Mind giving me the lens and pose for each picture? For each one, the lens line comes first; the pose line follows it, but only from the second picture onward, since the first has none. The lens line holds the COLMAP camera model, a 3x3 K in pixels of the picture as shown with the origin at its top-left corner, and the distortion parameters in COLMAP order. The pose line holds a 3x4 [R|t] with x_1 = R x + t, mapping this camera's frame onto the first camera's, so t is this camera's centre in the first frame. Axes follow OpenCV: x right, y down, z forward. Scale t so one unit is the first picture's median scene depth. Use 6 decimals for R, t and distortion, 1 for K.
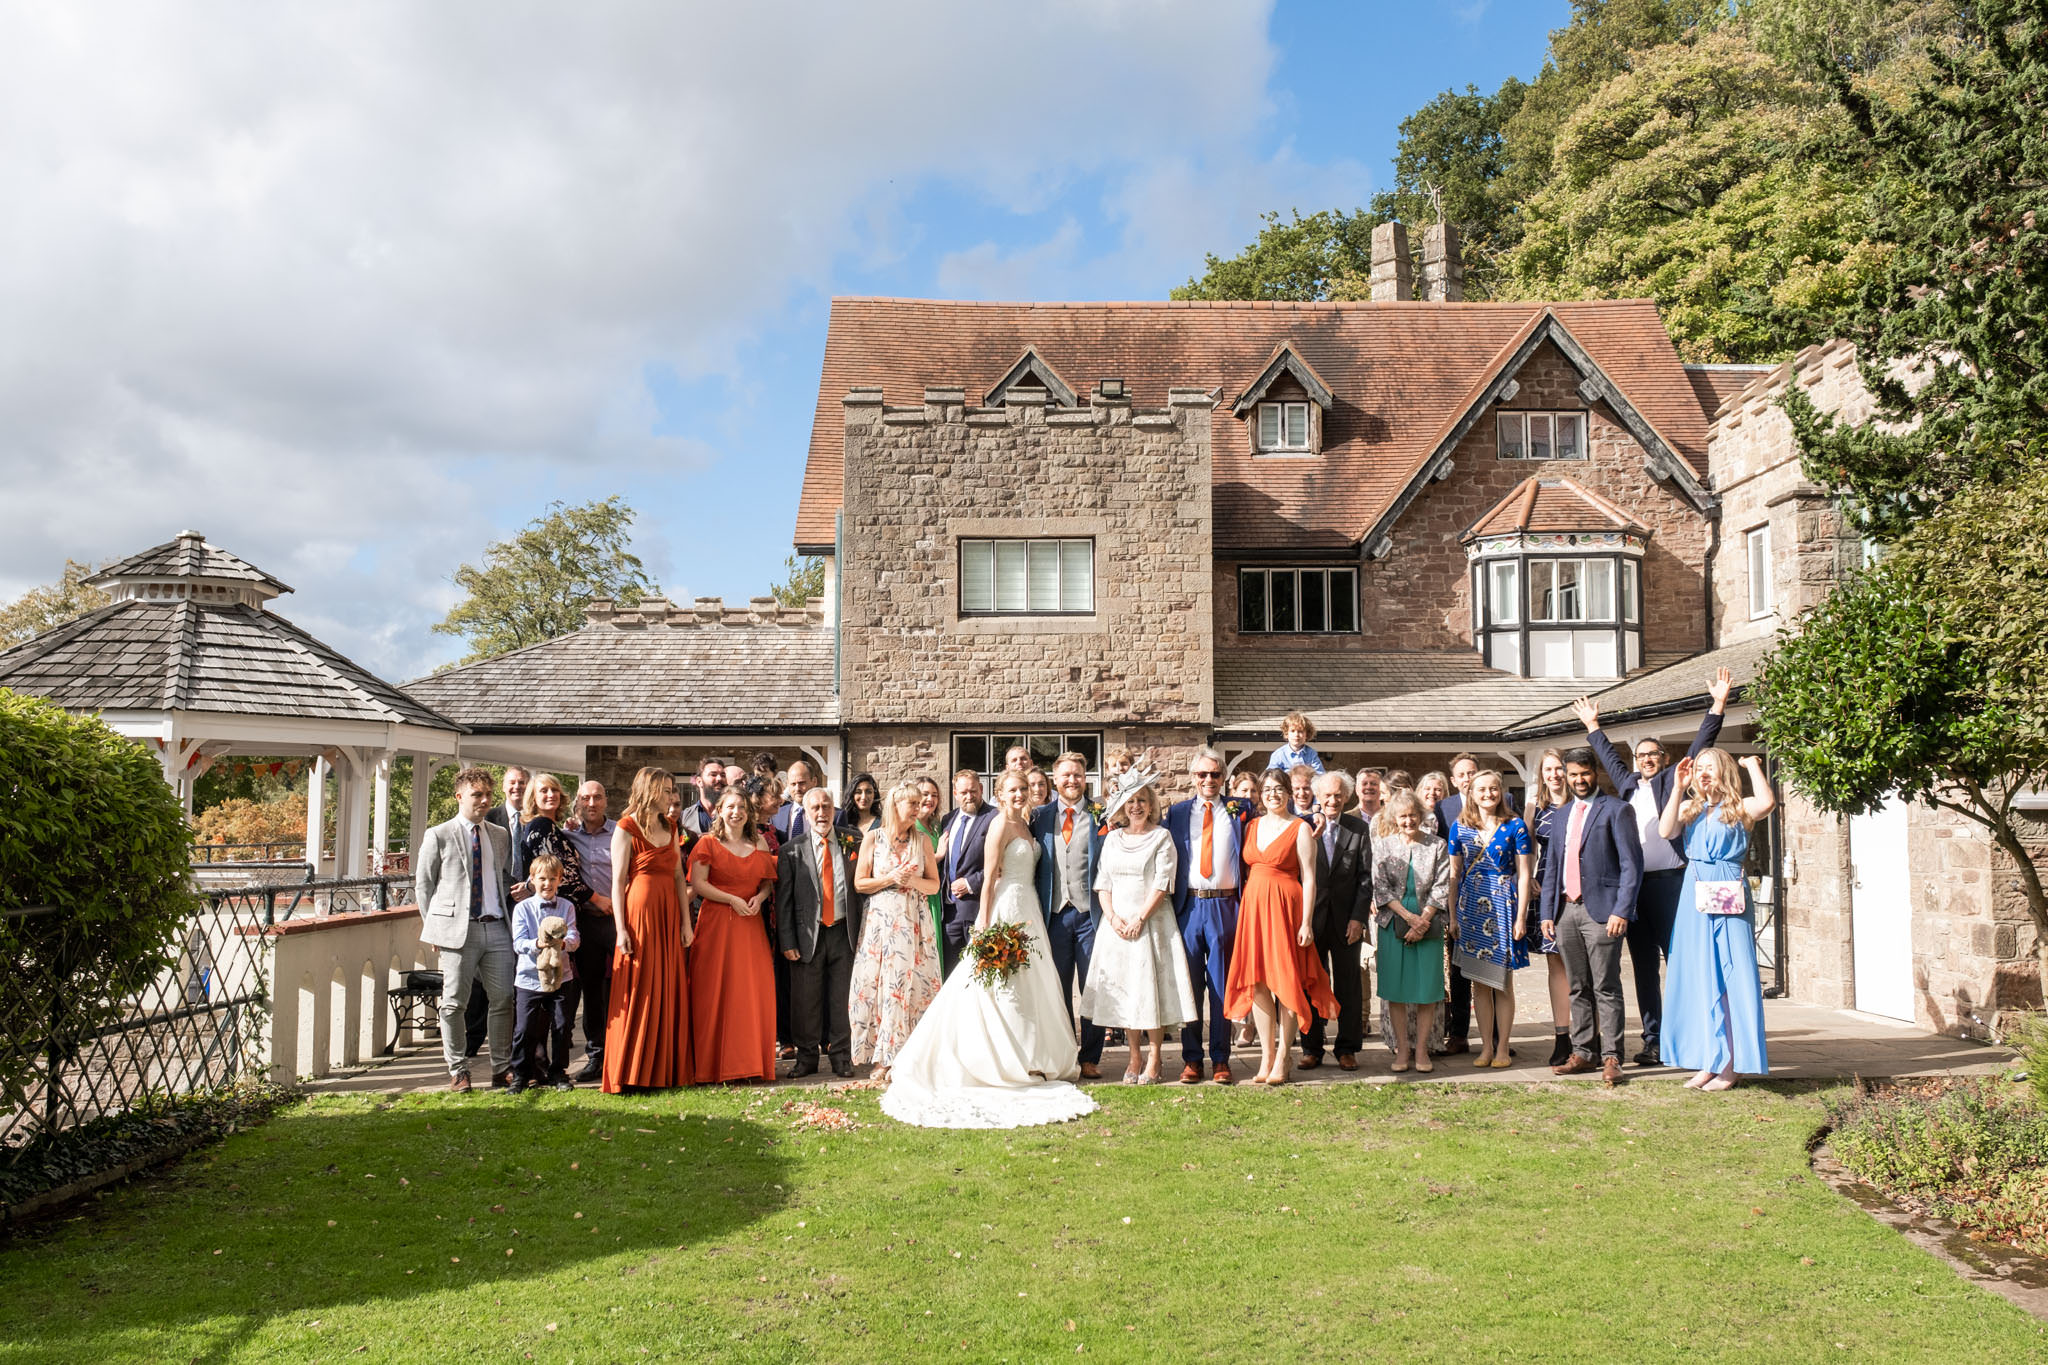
lens RADIAL K [[1803.4, 0, 1024.0], [0, 1803.4, 682.5], [0, 0, 1]] dist [-0.006026, 0.007466]
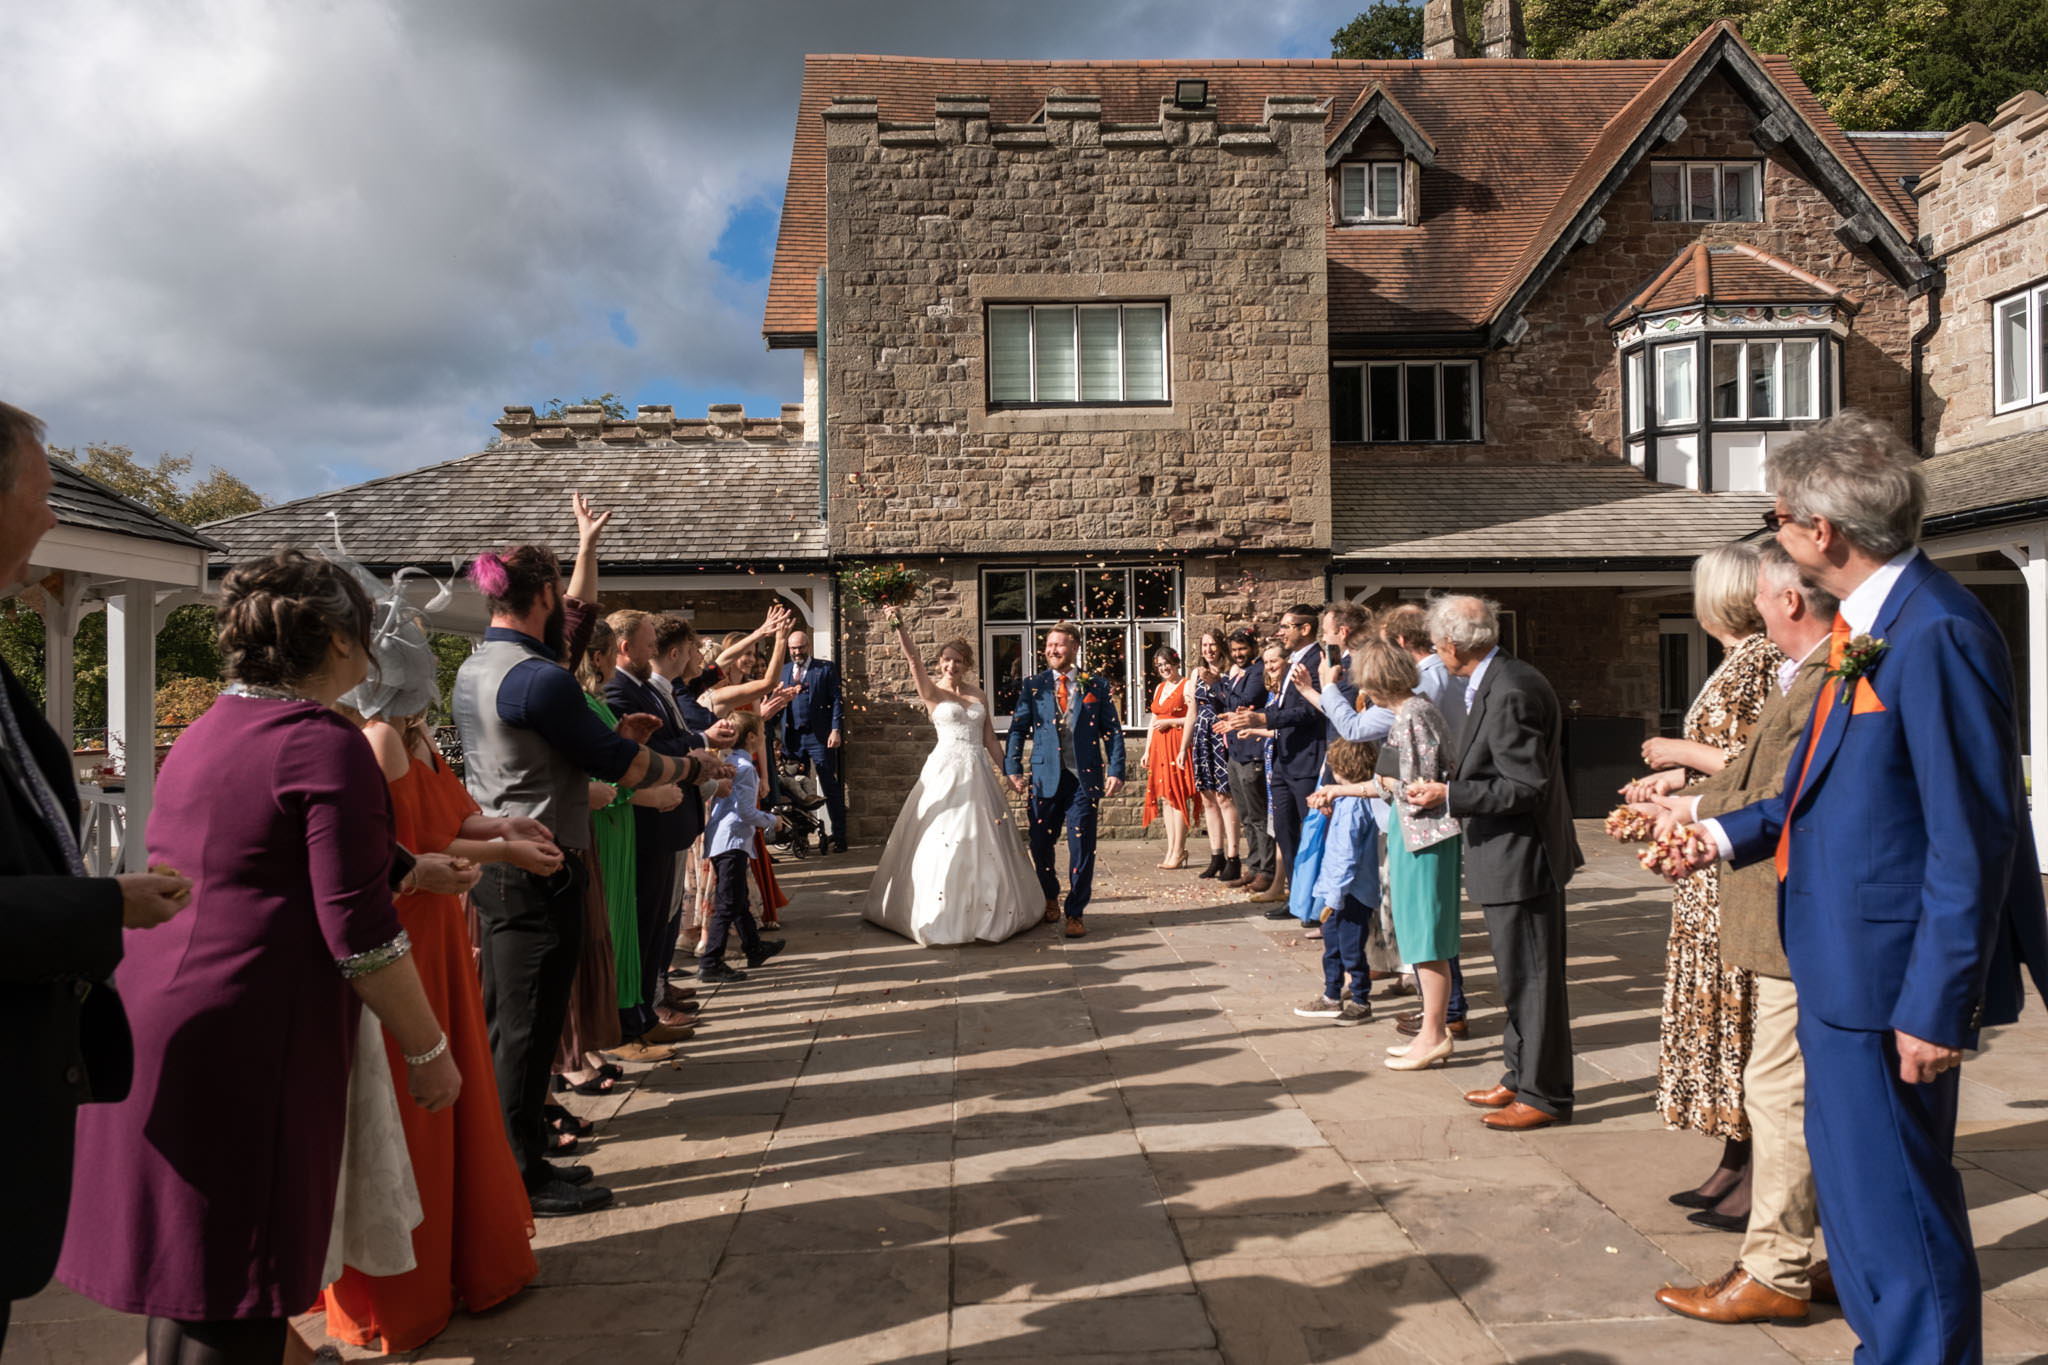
lens RADIAL K [[1516.4, 0, 1014.2], [0, 1516.4, 681.0], [0, 0, 1]] dist [-0.020152, 0.015168]
pose [[0.999596, -0.014986, 0.024158, -0.041521], [0.013243, 0.997405, 0.070773, 0.030498], [-0.025156, -0.070425, 0.997200, 0.371745]]
